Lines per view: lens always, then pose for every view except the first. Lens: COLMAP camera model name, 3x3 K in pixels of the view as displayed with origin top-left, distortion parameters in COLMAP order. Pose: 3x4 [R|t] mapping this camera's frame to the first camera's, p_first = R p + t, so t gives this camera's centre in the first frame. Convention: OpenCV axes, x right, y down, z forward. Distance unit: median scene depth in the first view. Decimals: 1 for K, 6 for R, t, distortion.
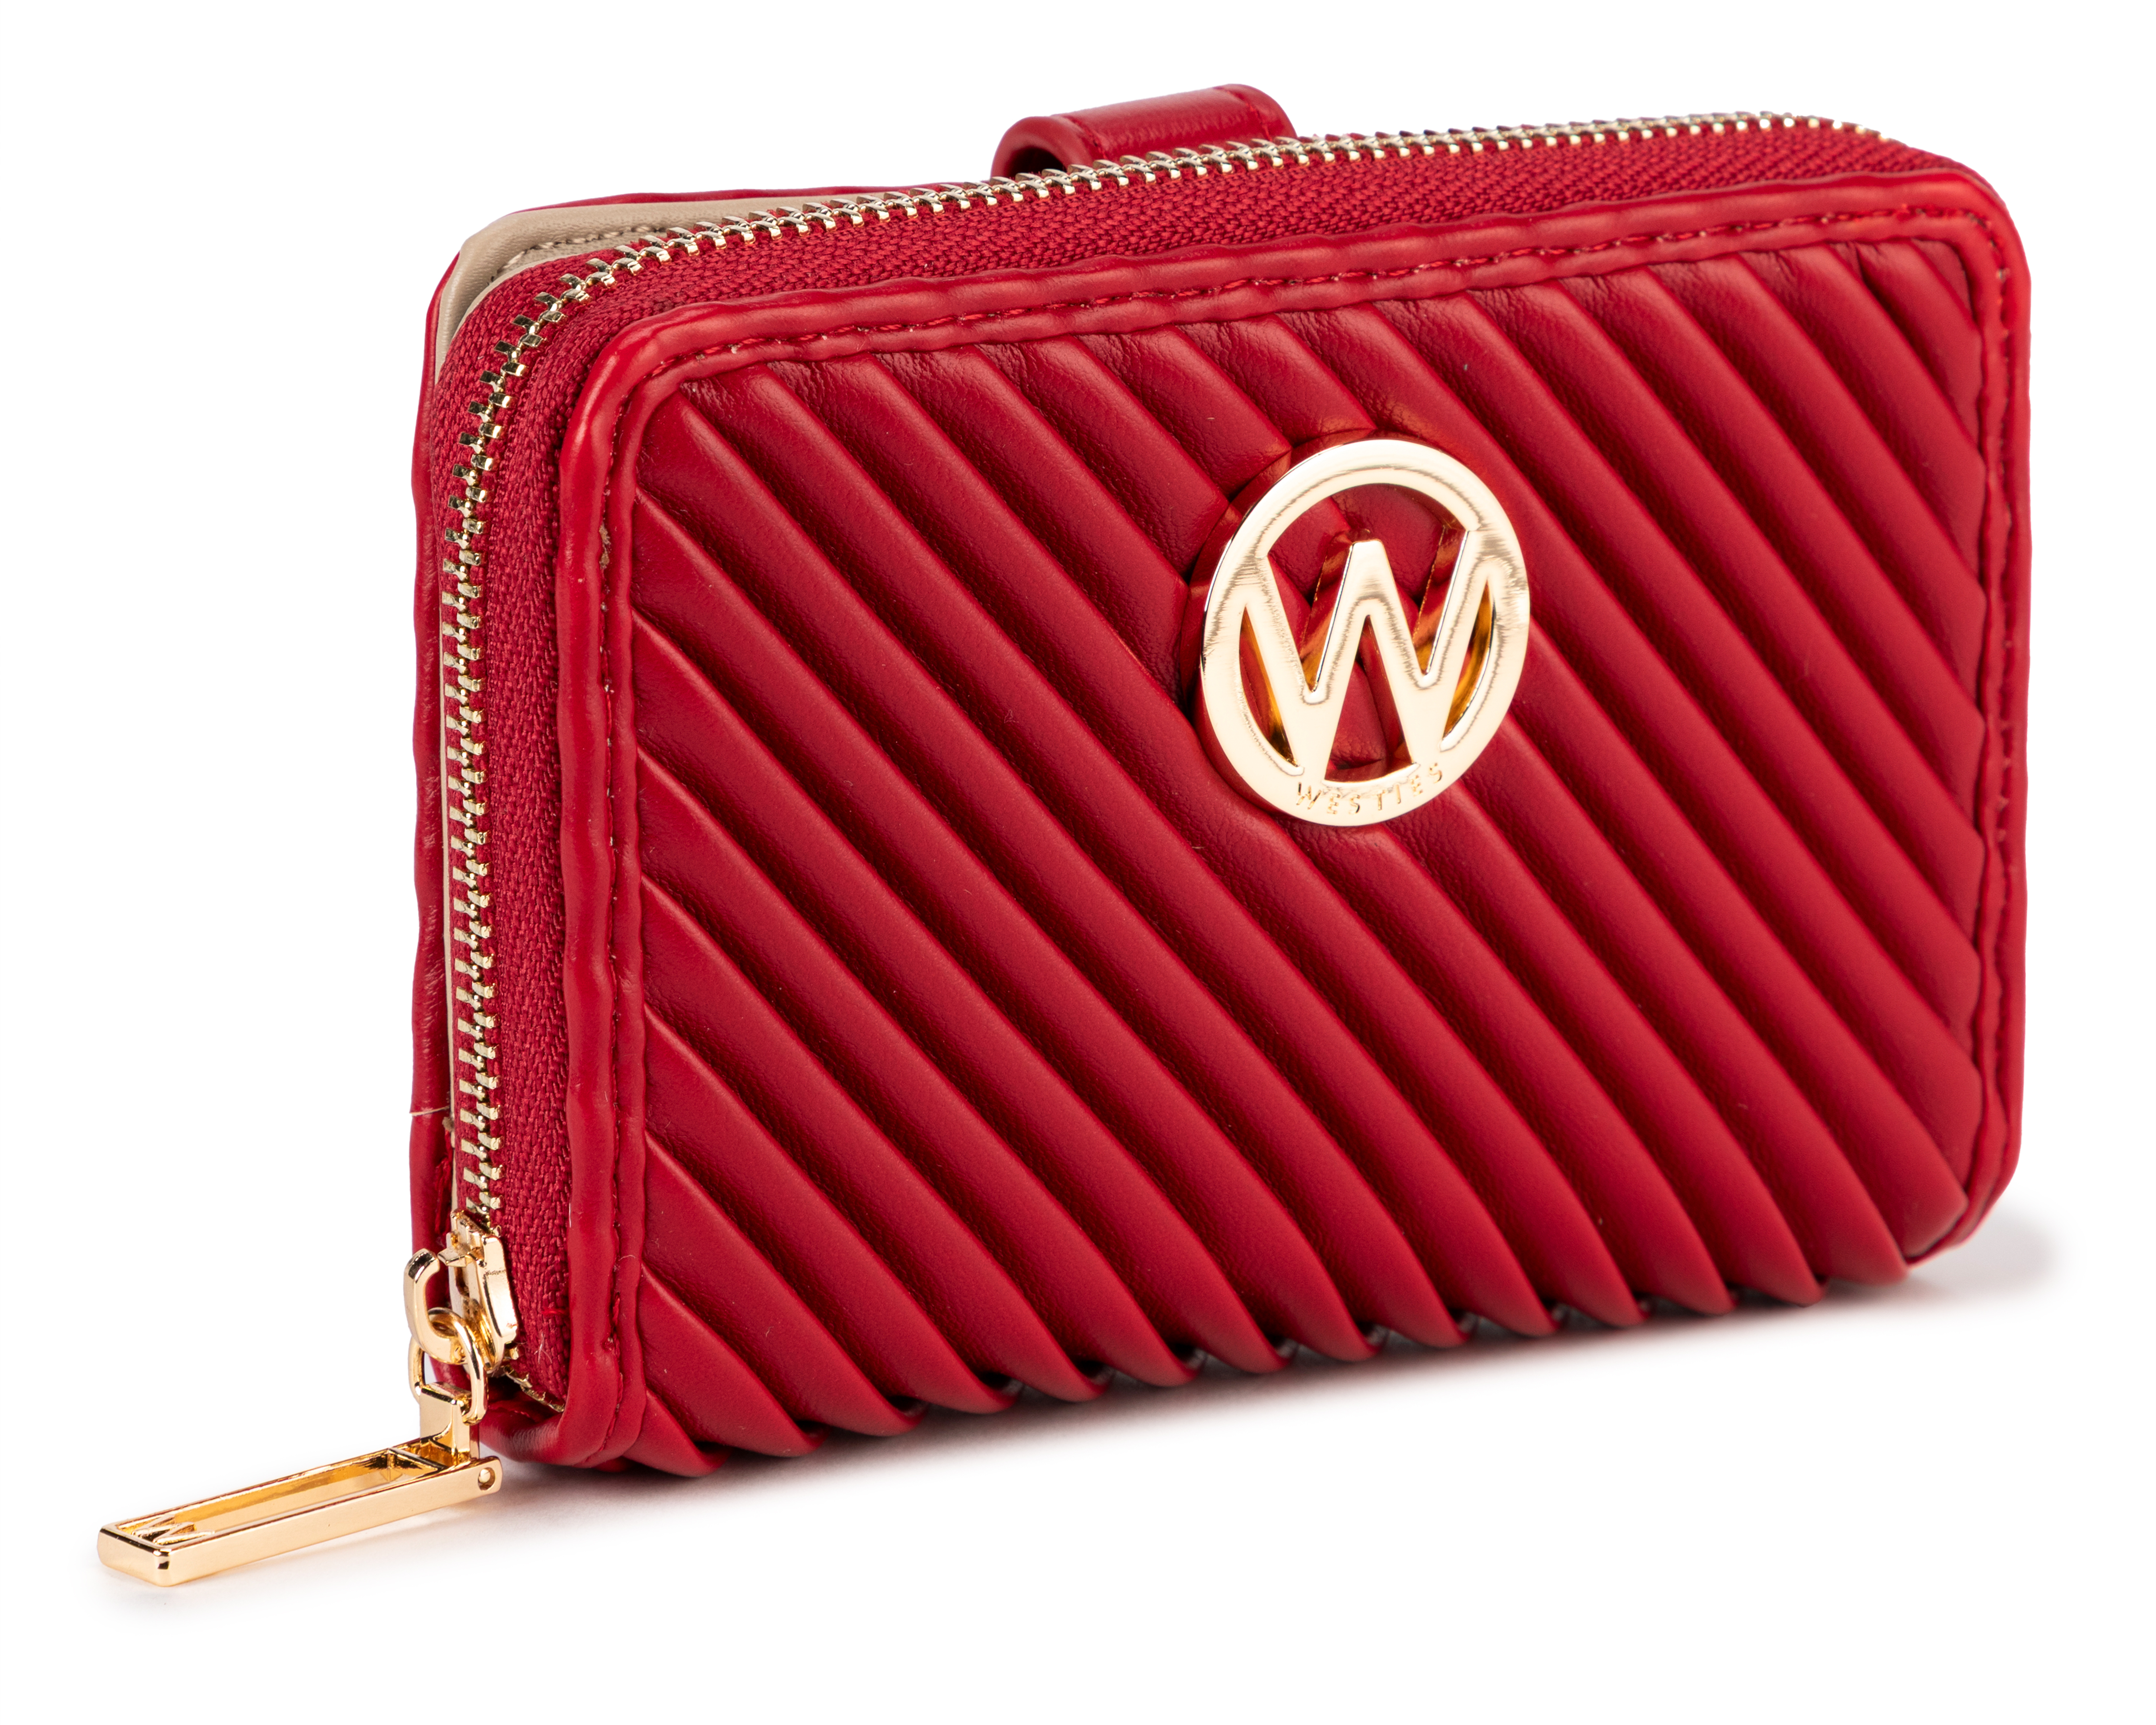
lens RADIAL K [[5869.2, 0, 1069.5], [0, 5869.2, 868.2], [0, 0, 1]] dist [0.087475, 0.000000]
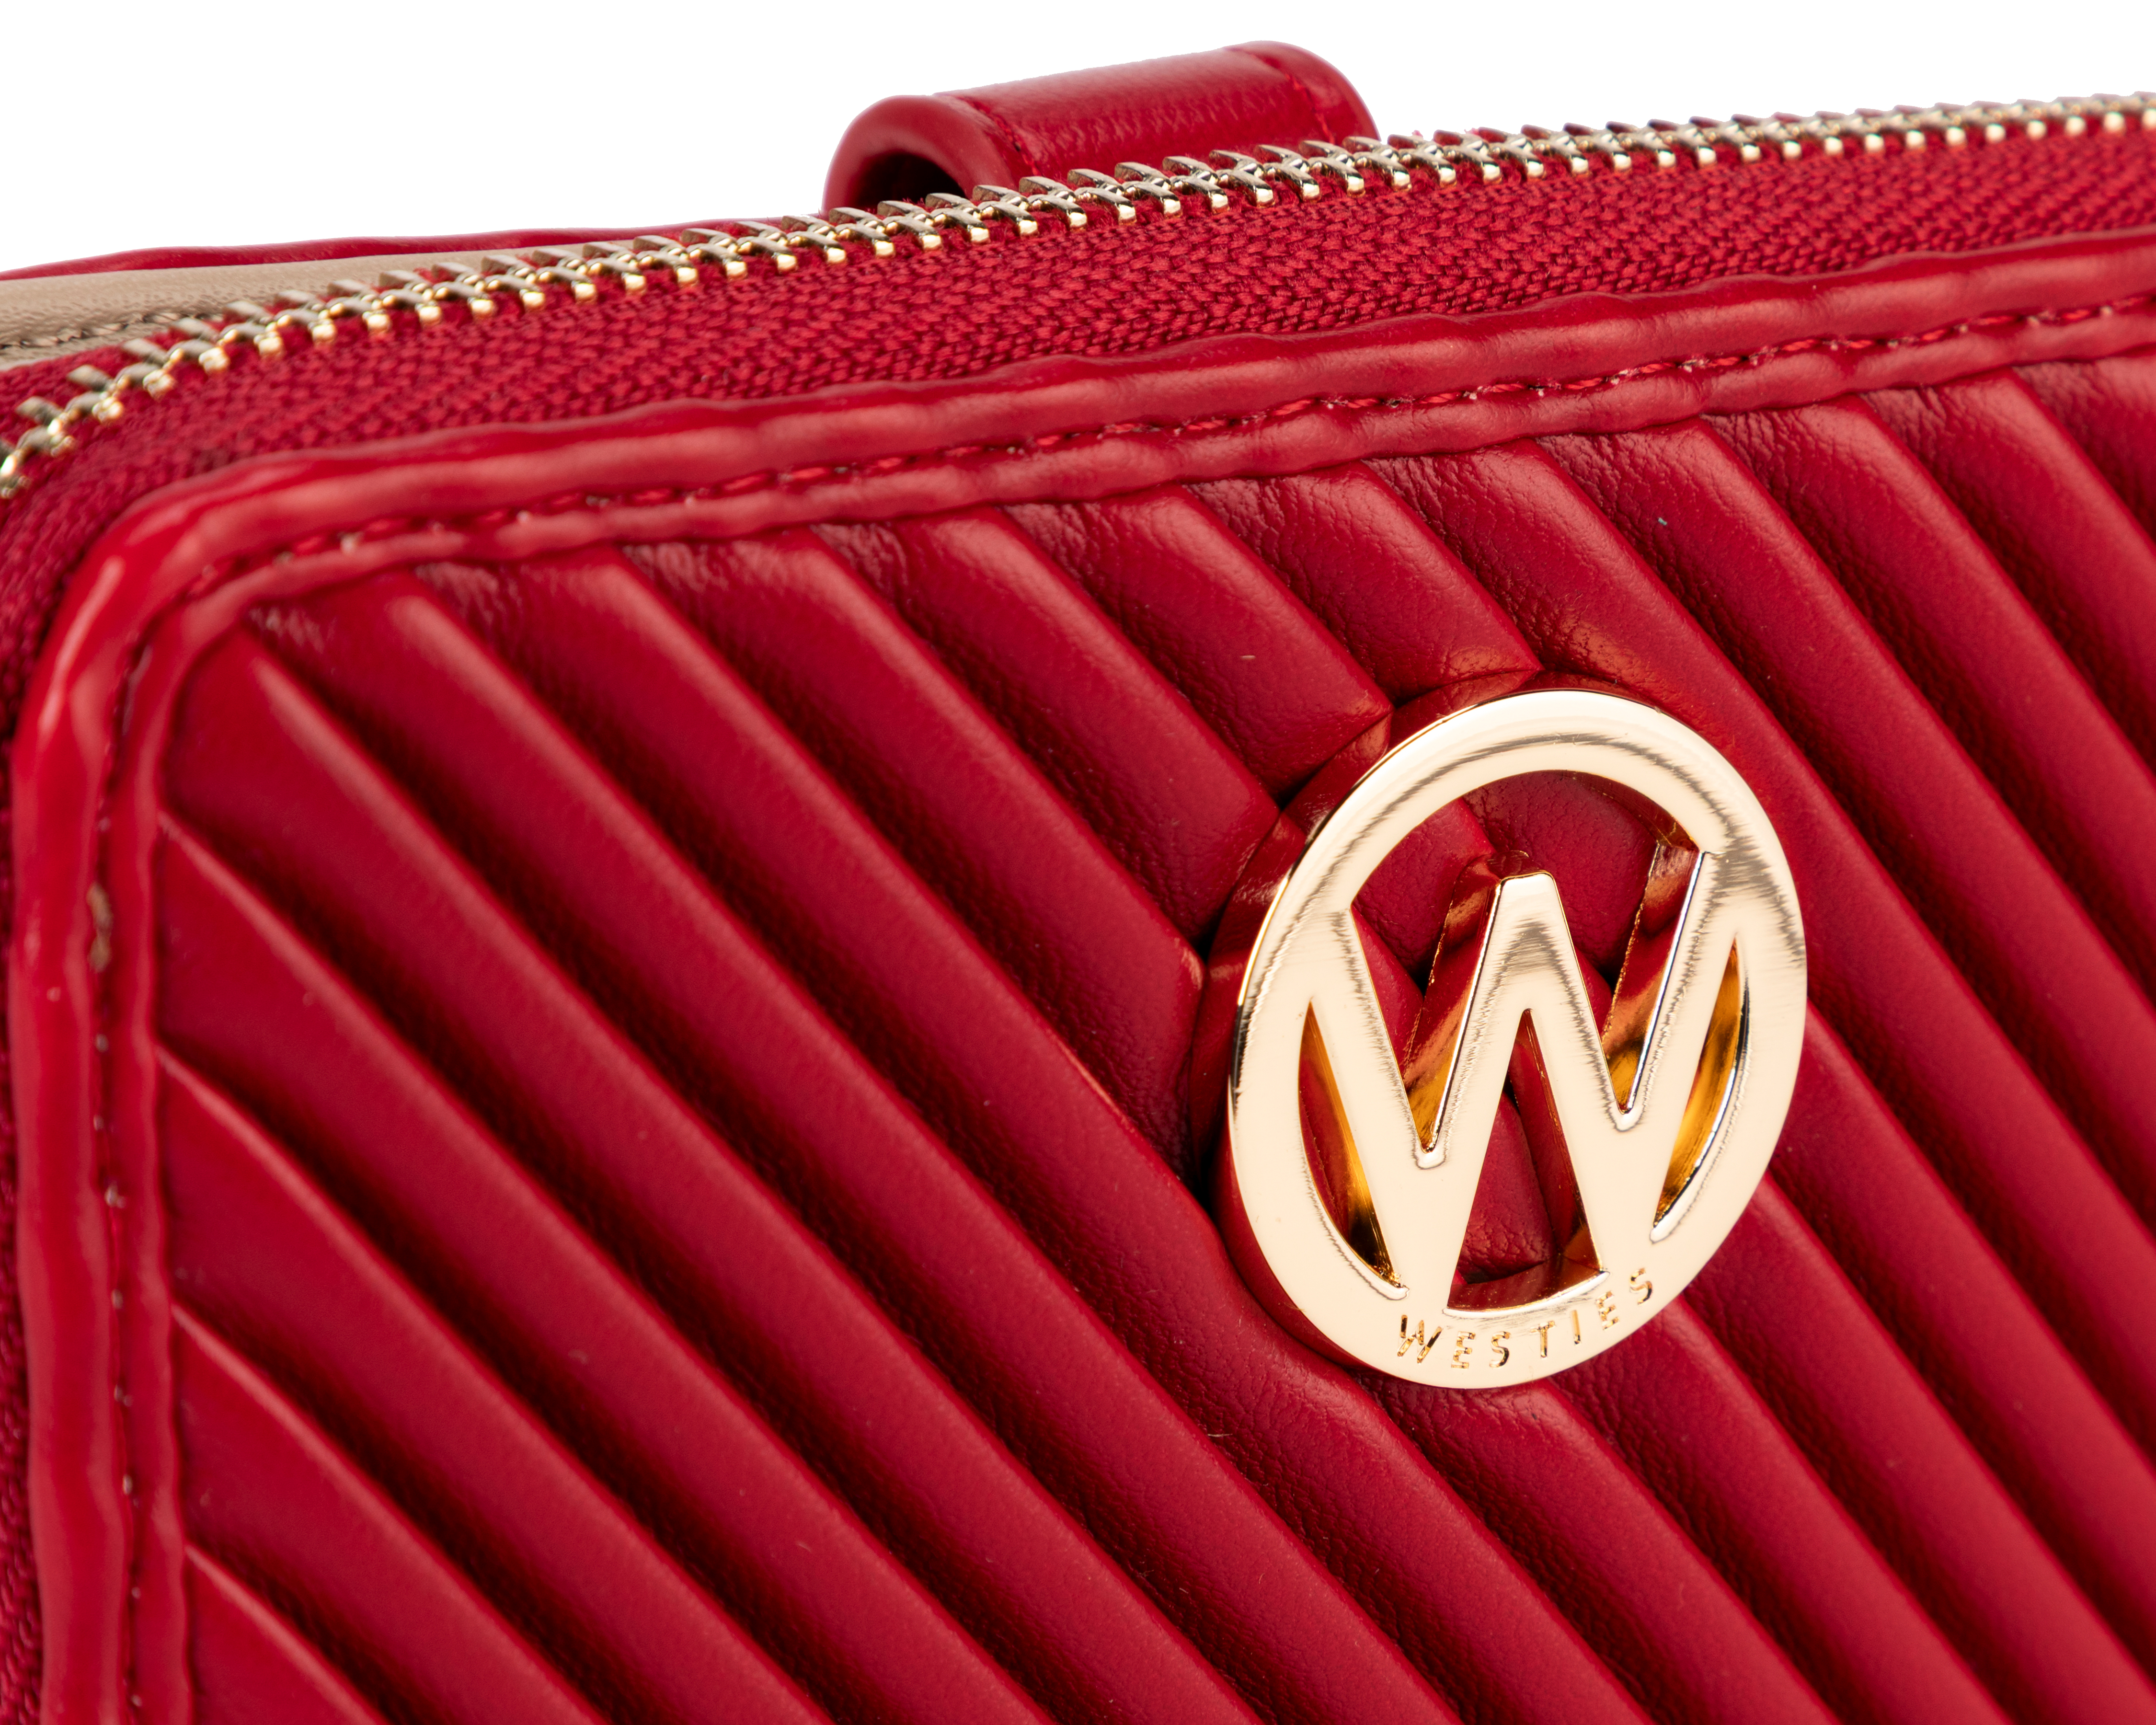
lens RADIAL K [[5430.2, 0, 1086.9], [0, 5430.2, 865.4], [0, 0, 1]] dist [-0.037459, 0.000000]
pose [[0.997634, -0.011394, 0.067805, -0.024351], [0.011569, 0.999931, -0.002183, -0.056294], [-0.067775, 0.002963, 0.997696, 0.503019]]
